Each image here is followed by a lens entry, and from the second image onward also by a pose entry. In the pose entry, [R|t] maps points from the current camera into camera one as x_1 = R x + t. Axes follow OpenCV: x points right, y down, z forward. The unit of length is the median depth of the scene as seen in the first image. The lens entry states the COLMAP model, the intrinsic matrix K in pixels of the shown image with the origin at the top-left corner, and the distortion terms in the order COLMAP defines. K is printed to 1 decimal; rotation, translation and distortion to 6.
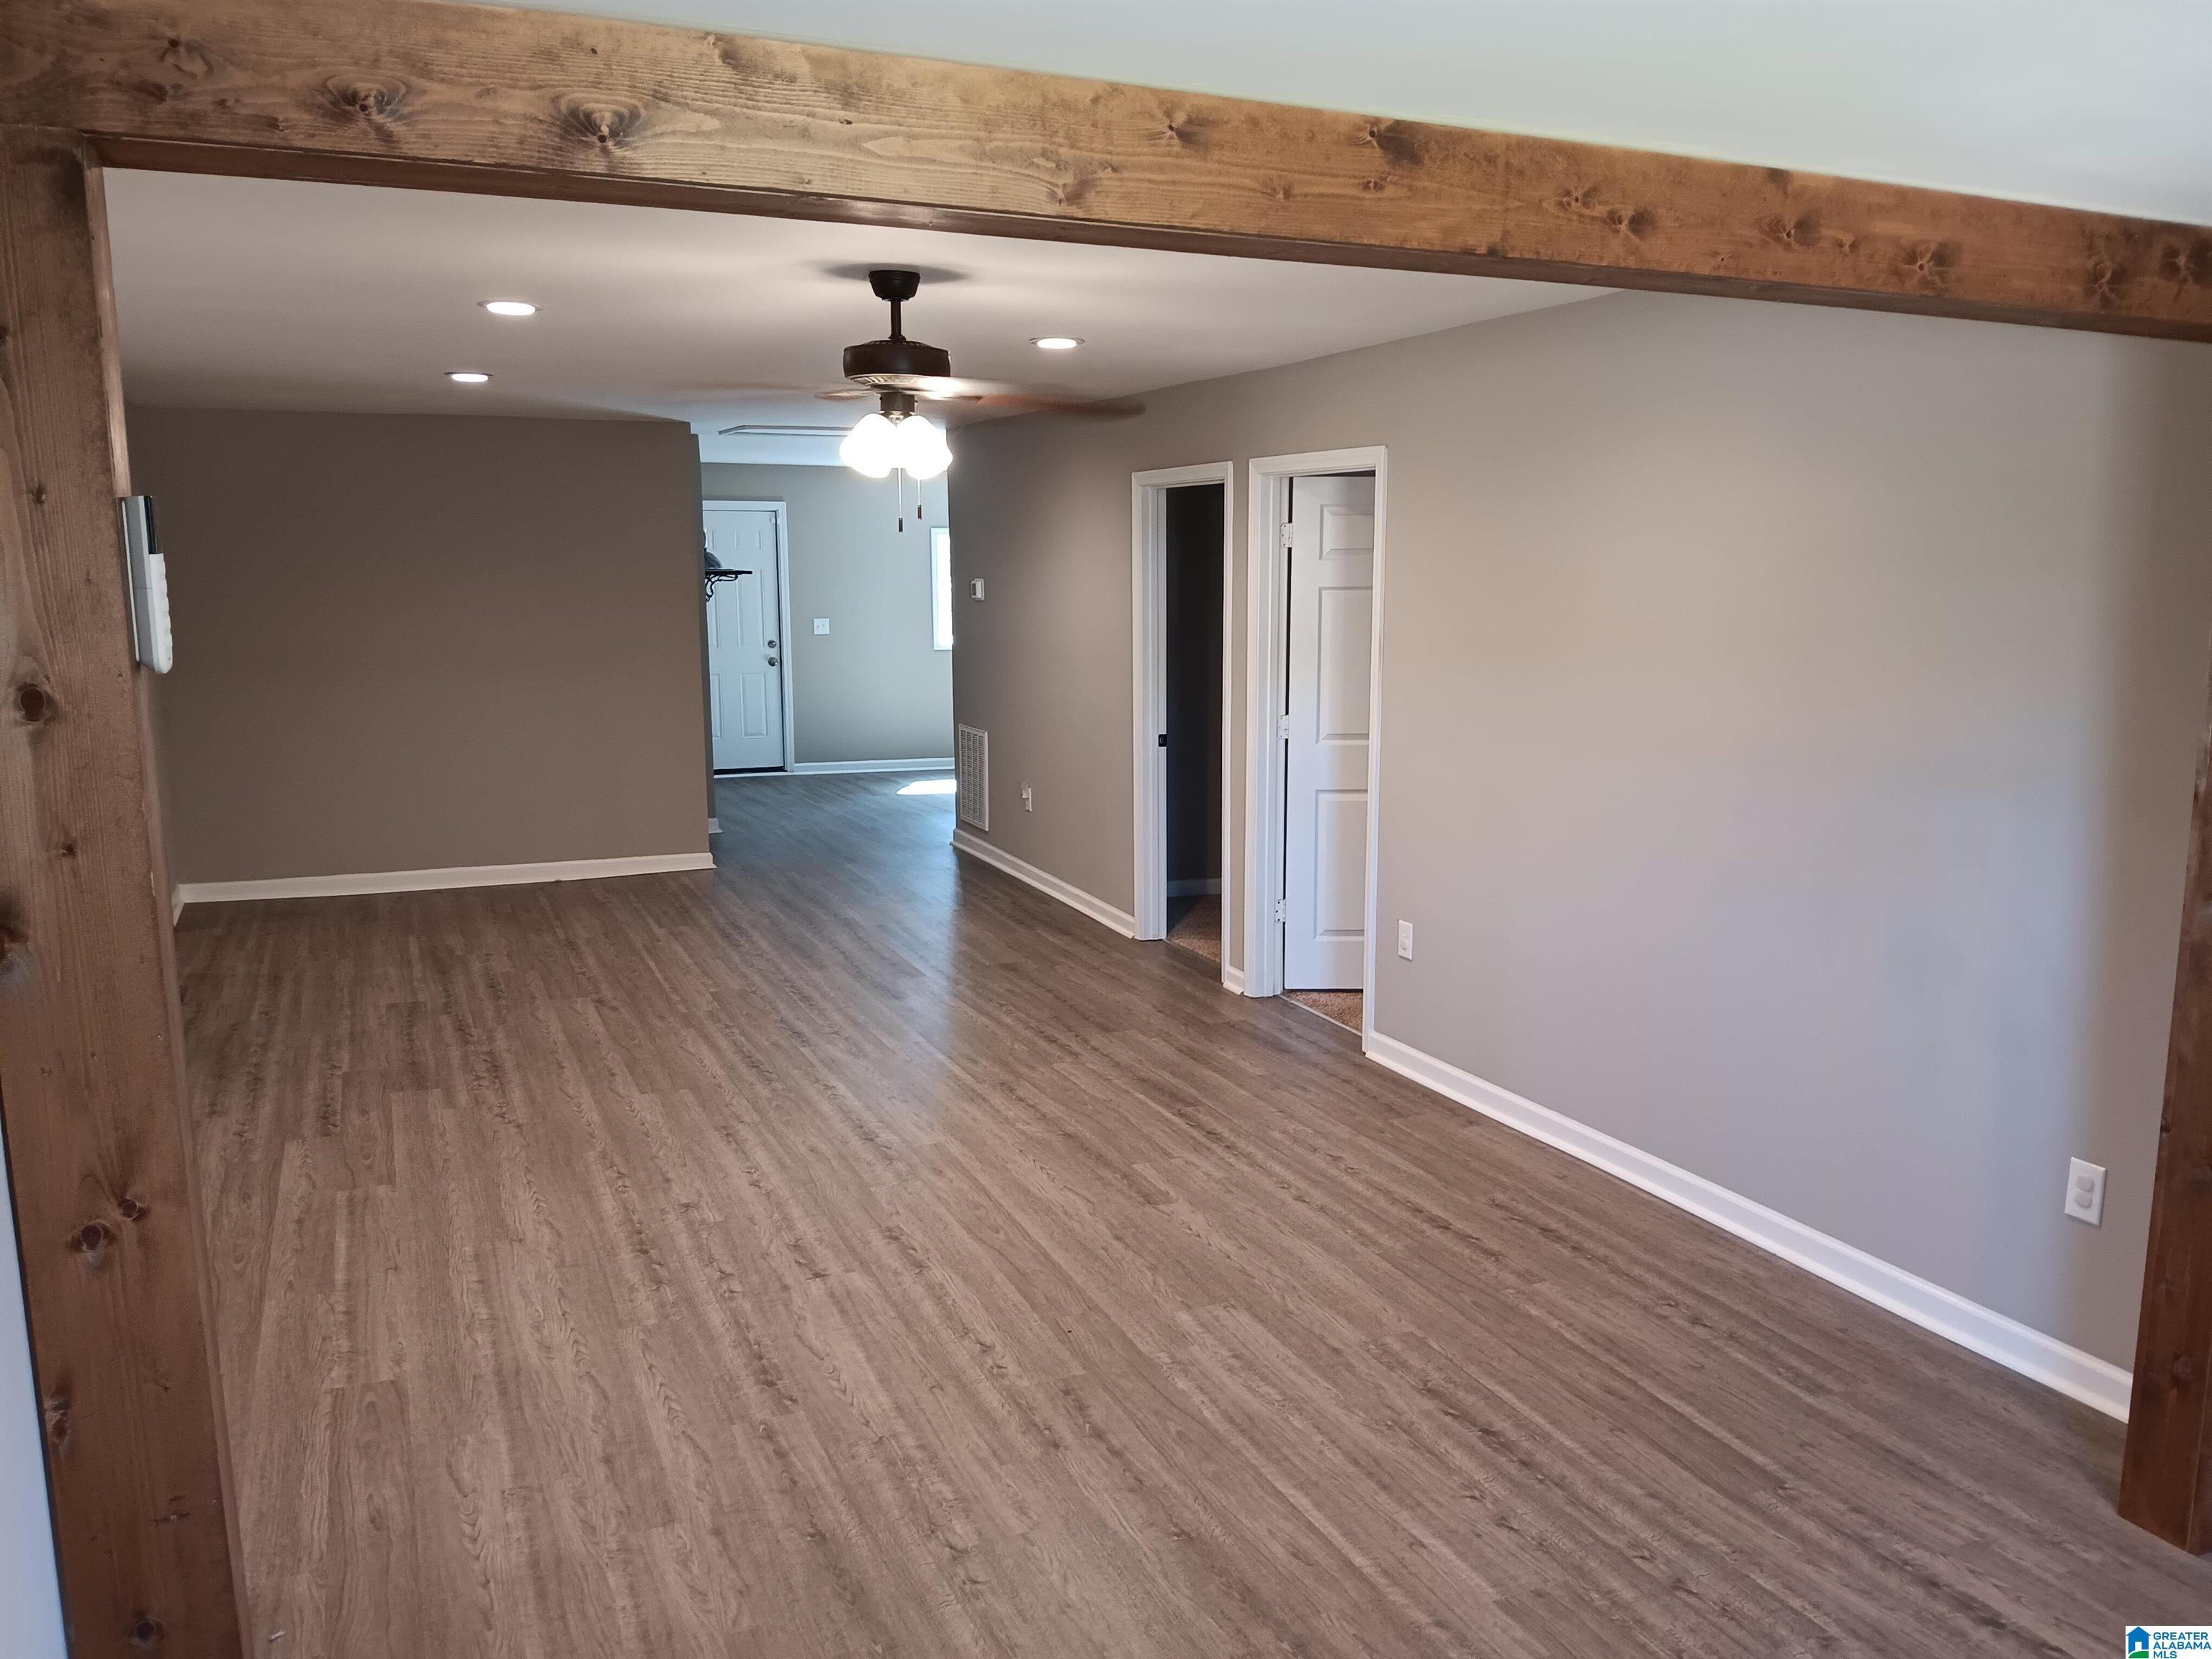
lens RADIAL K [[1703.3, 0, 1119.6], [0, 1703.3, 839.6], [0, 0, 1]] dist [0.148722, -0.363646]
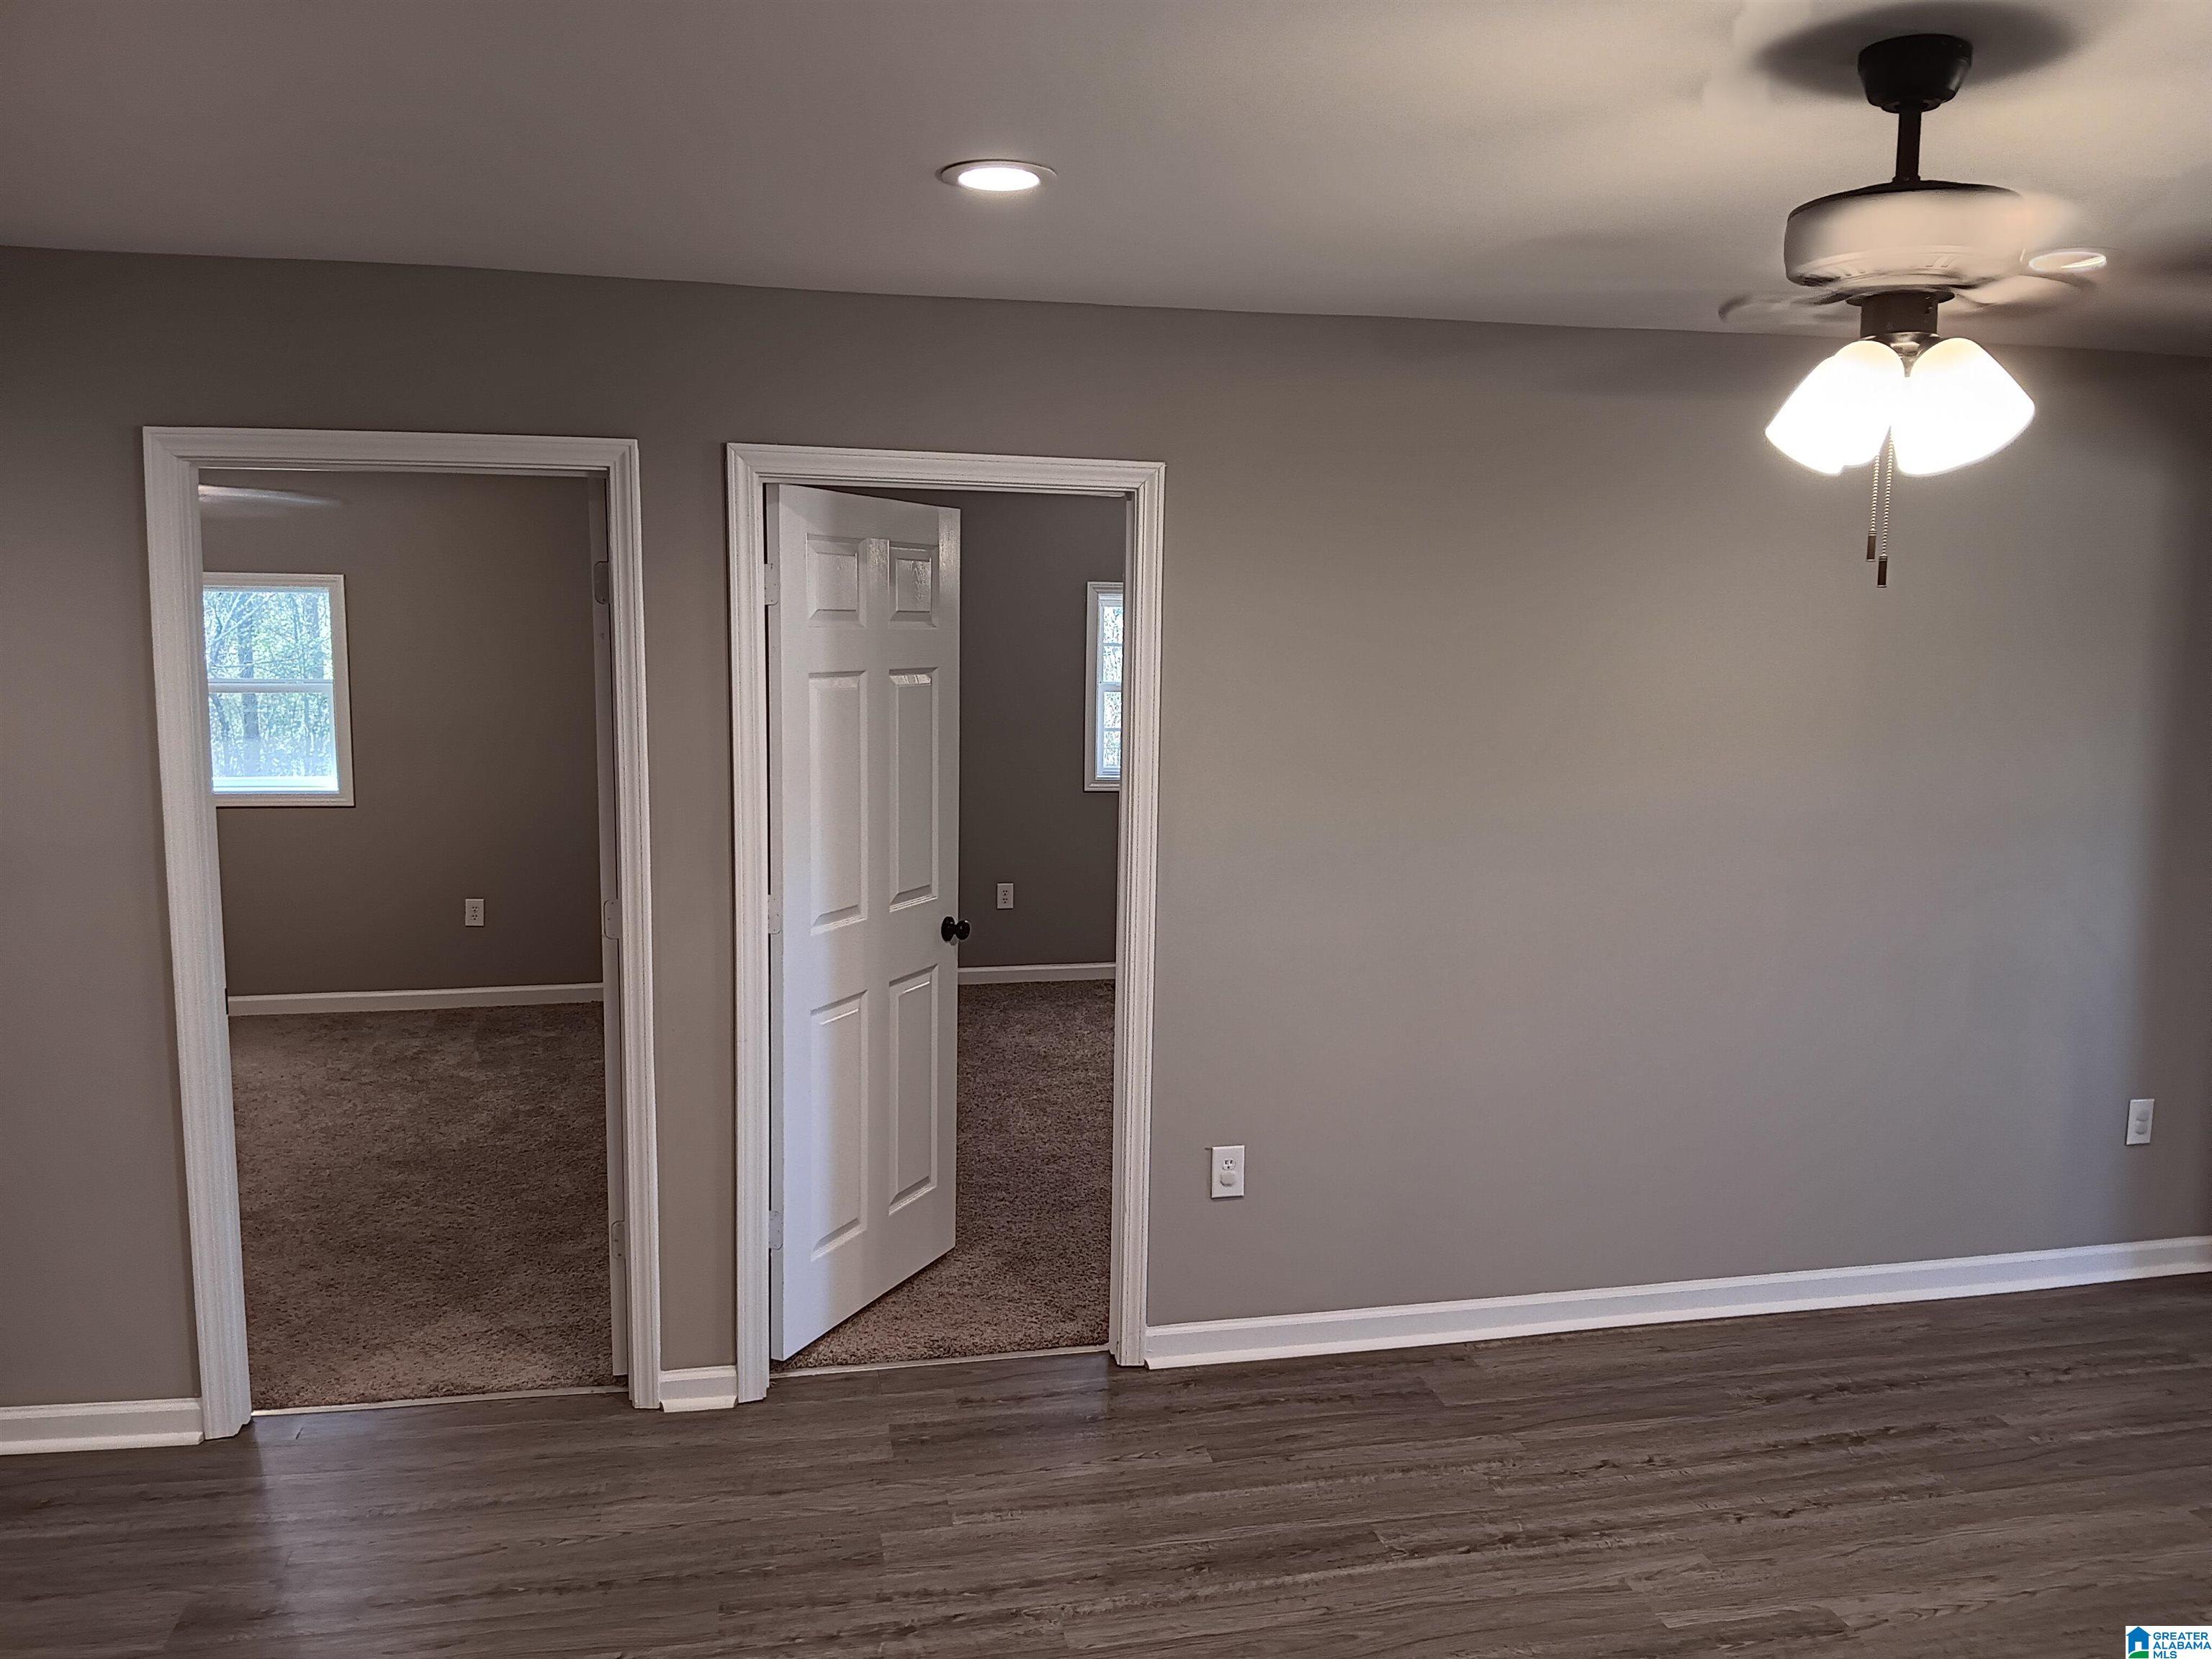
lens RADIAL K [[1698.2, 0, 1136.7], [0, 1698.2, 838.3], [0, 0, 1]] dist [0.057617, -0.135193]
pose [[0.199477, -0.114834, 0.973151, -0.564178], [0.149942, 0.984991, 0.085497, -0.159021], [-0.968363, 0.128861, 0.213701, 0.978321]]
